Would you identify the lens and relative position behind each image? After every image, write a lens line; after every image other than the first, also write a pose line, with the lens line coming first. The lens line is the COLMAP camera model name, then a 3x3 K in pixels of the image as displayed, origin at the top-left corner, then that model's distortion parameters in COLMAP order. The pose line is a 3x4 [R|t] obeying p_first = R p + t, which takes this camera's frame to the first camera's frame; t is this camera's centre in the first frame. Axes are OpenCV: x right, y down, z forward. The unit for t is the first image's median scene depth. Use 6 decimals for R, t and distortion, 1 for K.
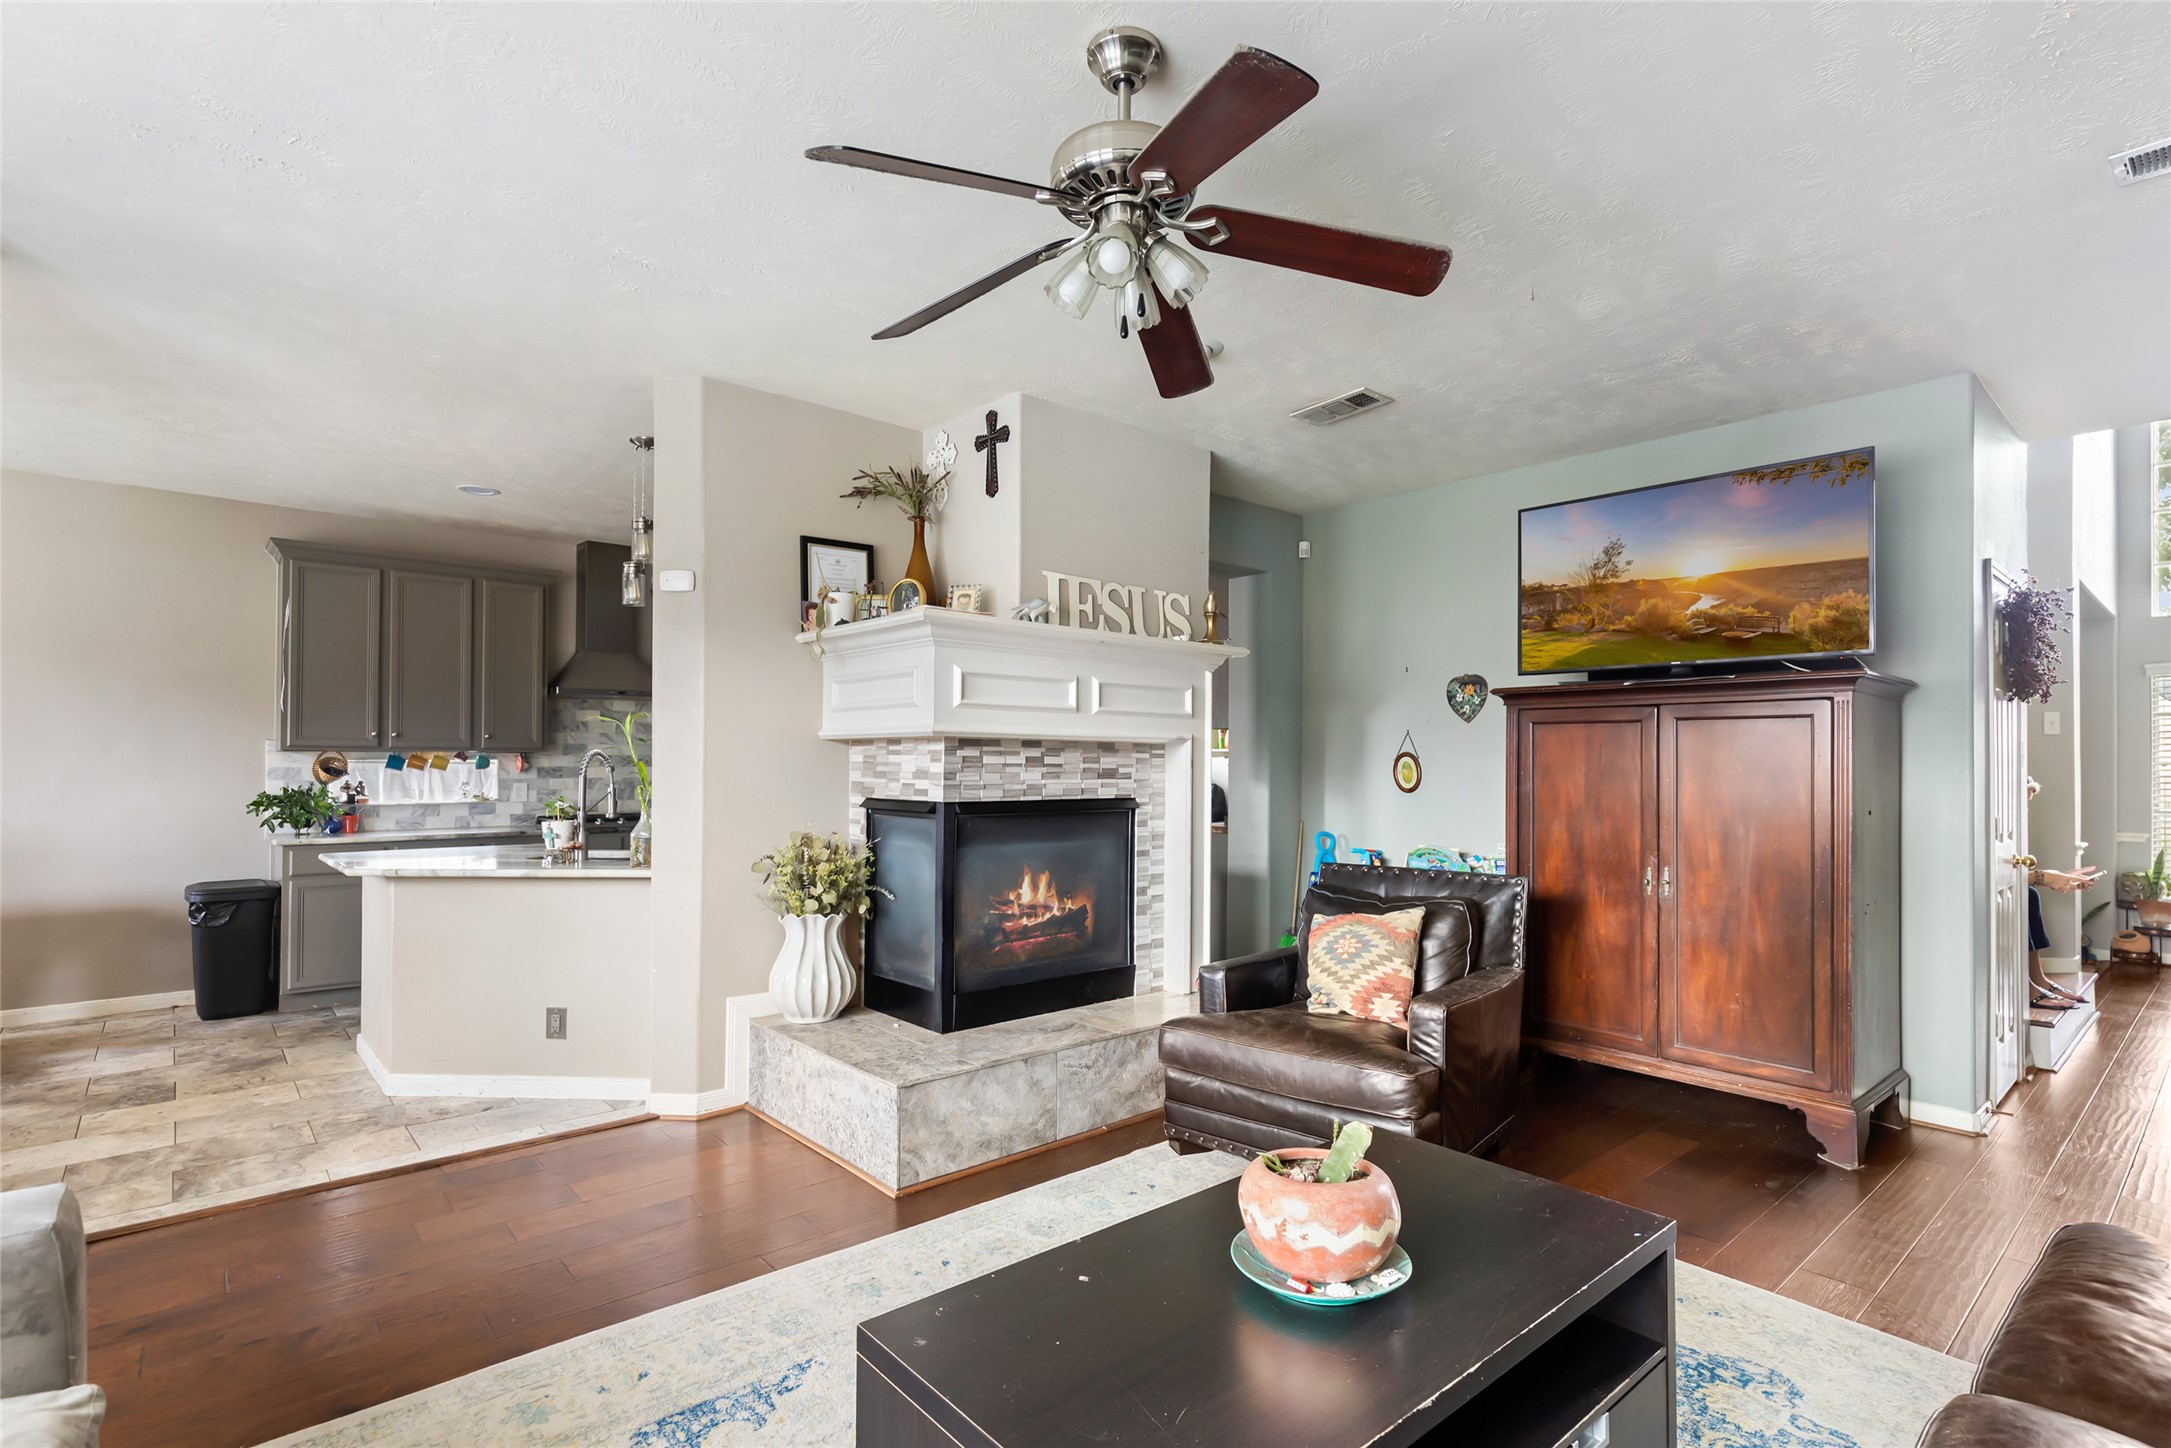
lens RADIAL K [[1048.0, 0, 1091.0], [0, 1048.0, 751.2], [0, 0, 1]] dist [-0.001846, -0.000177]
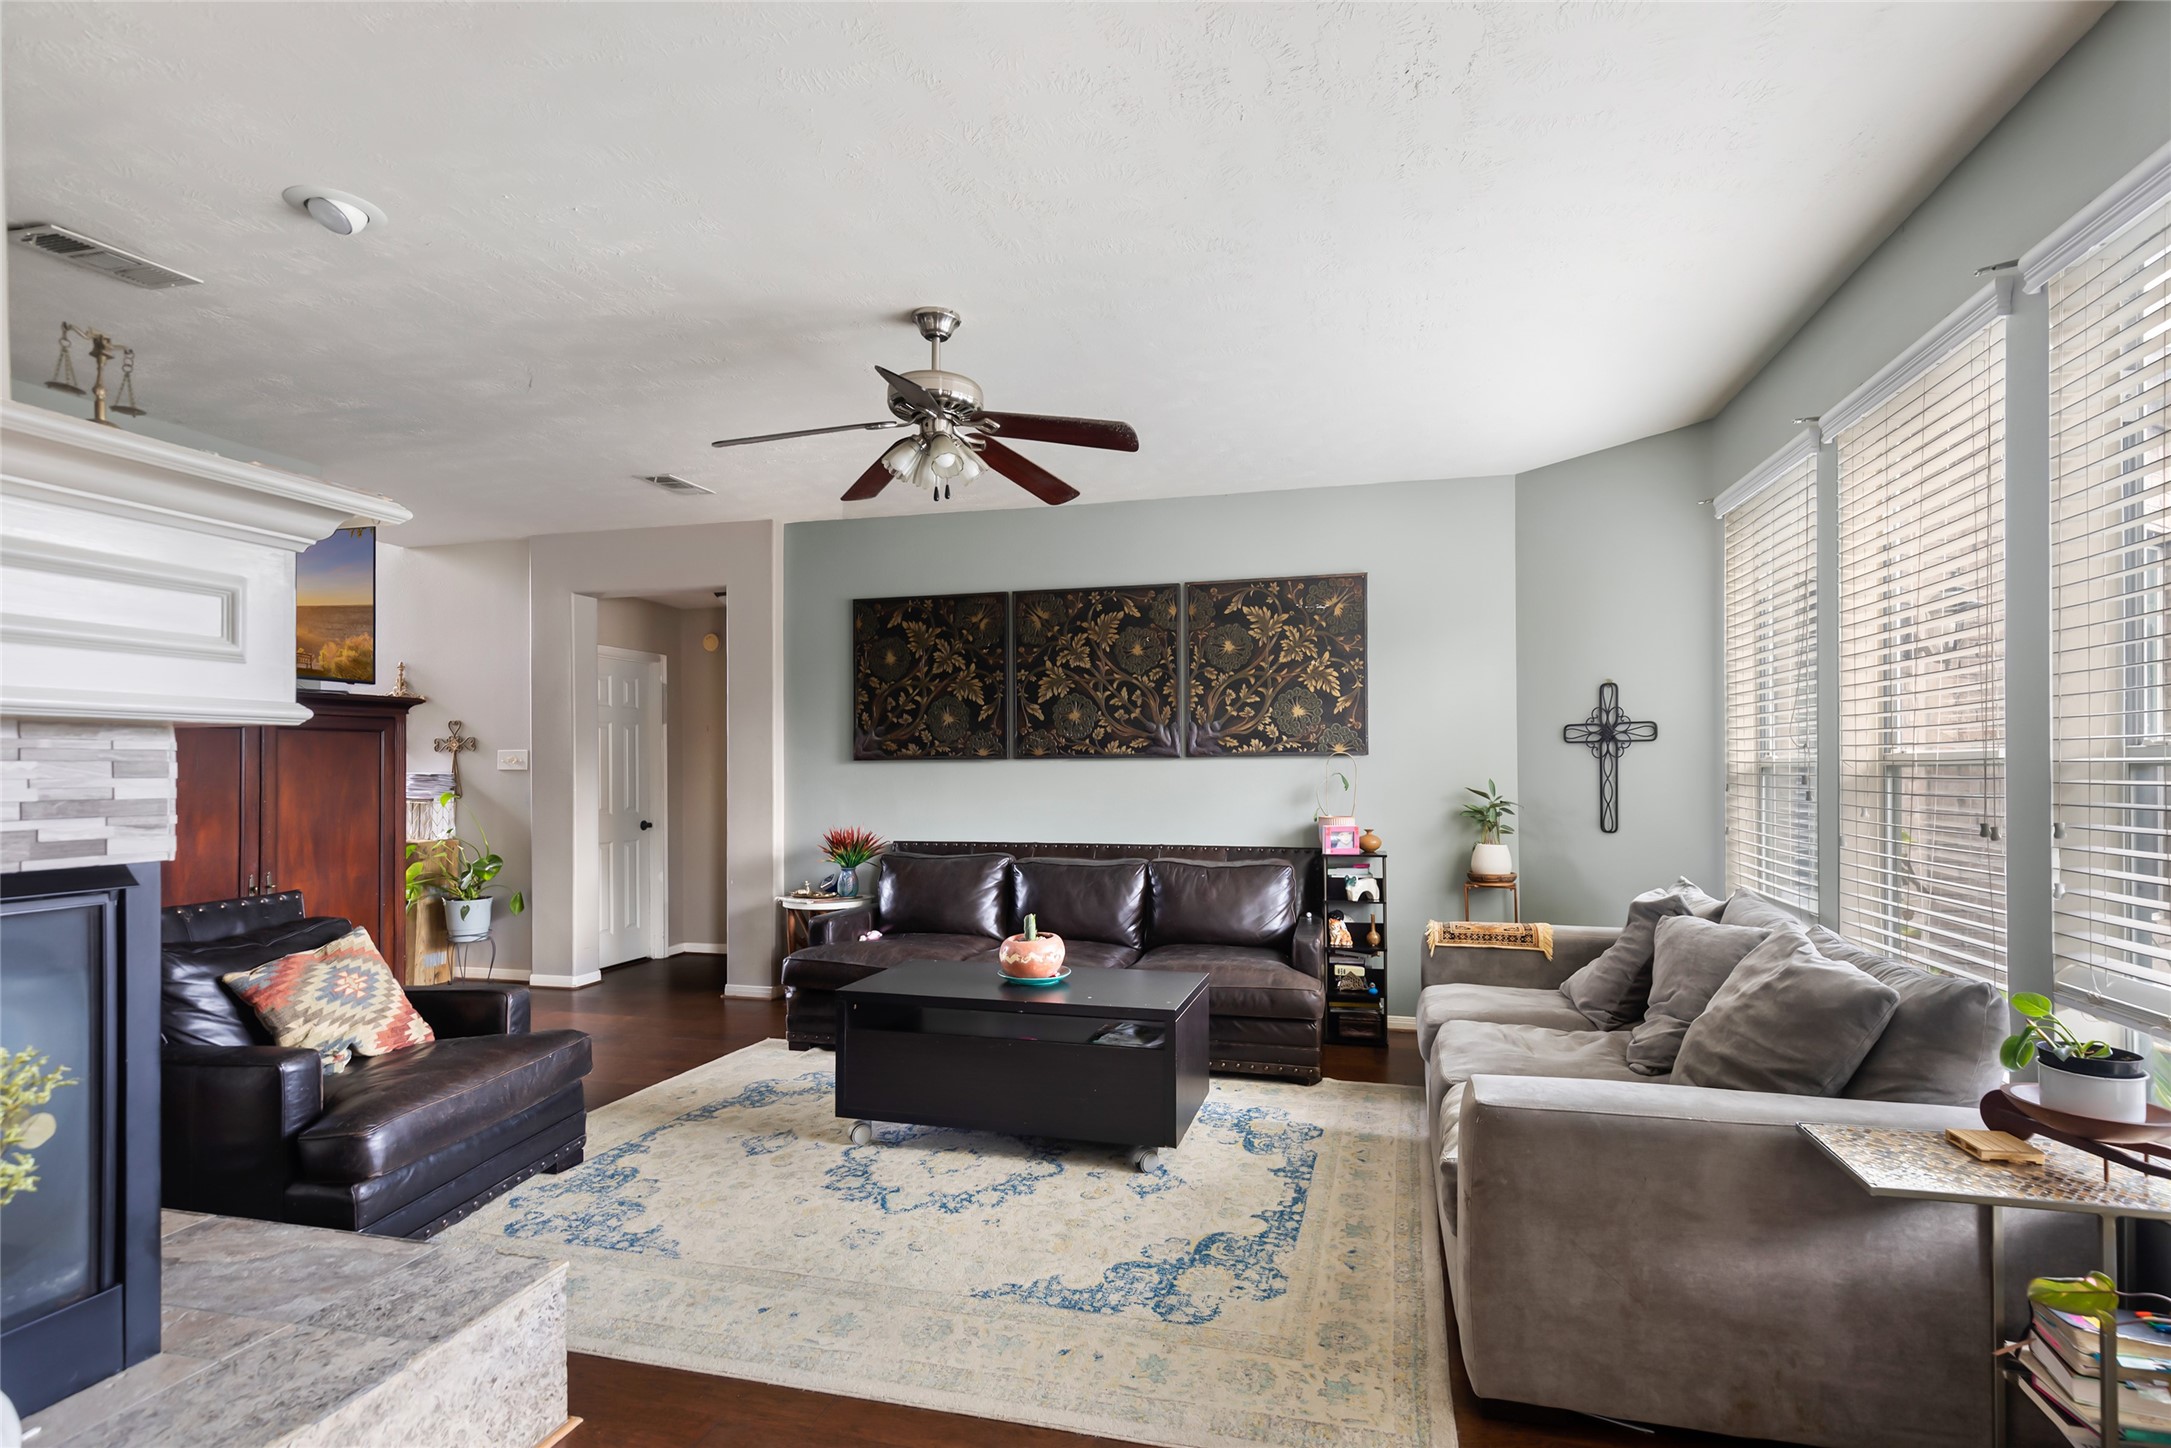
lens RADIAL K [[994.4, 0, 1129.5], [0, 994.4, 769.7], [0, 0, 1]] dist [0.035563, -0.000037]
pose [[-0.569039, 0.002930, 0.822305, -0.837267], [0.005127, 0.999987, -0.000016, 0.010280], [-0.822295, 0.004207, -0.569046, 0.982267]]
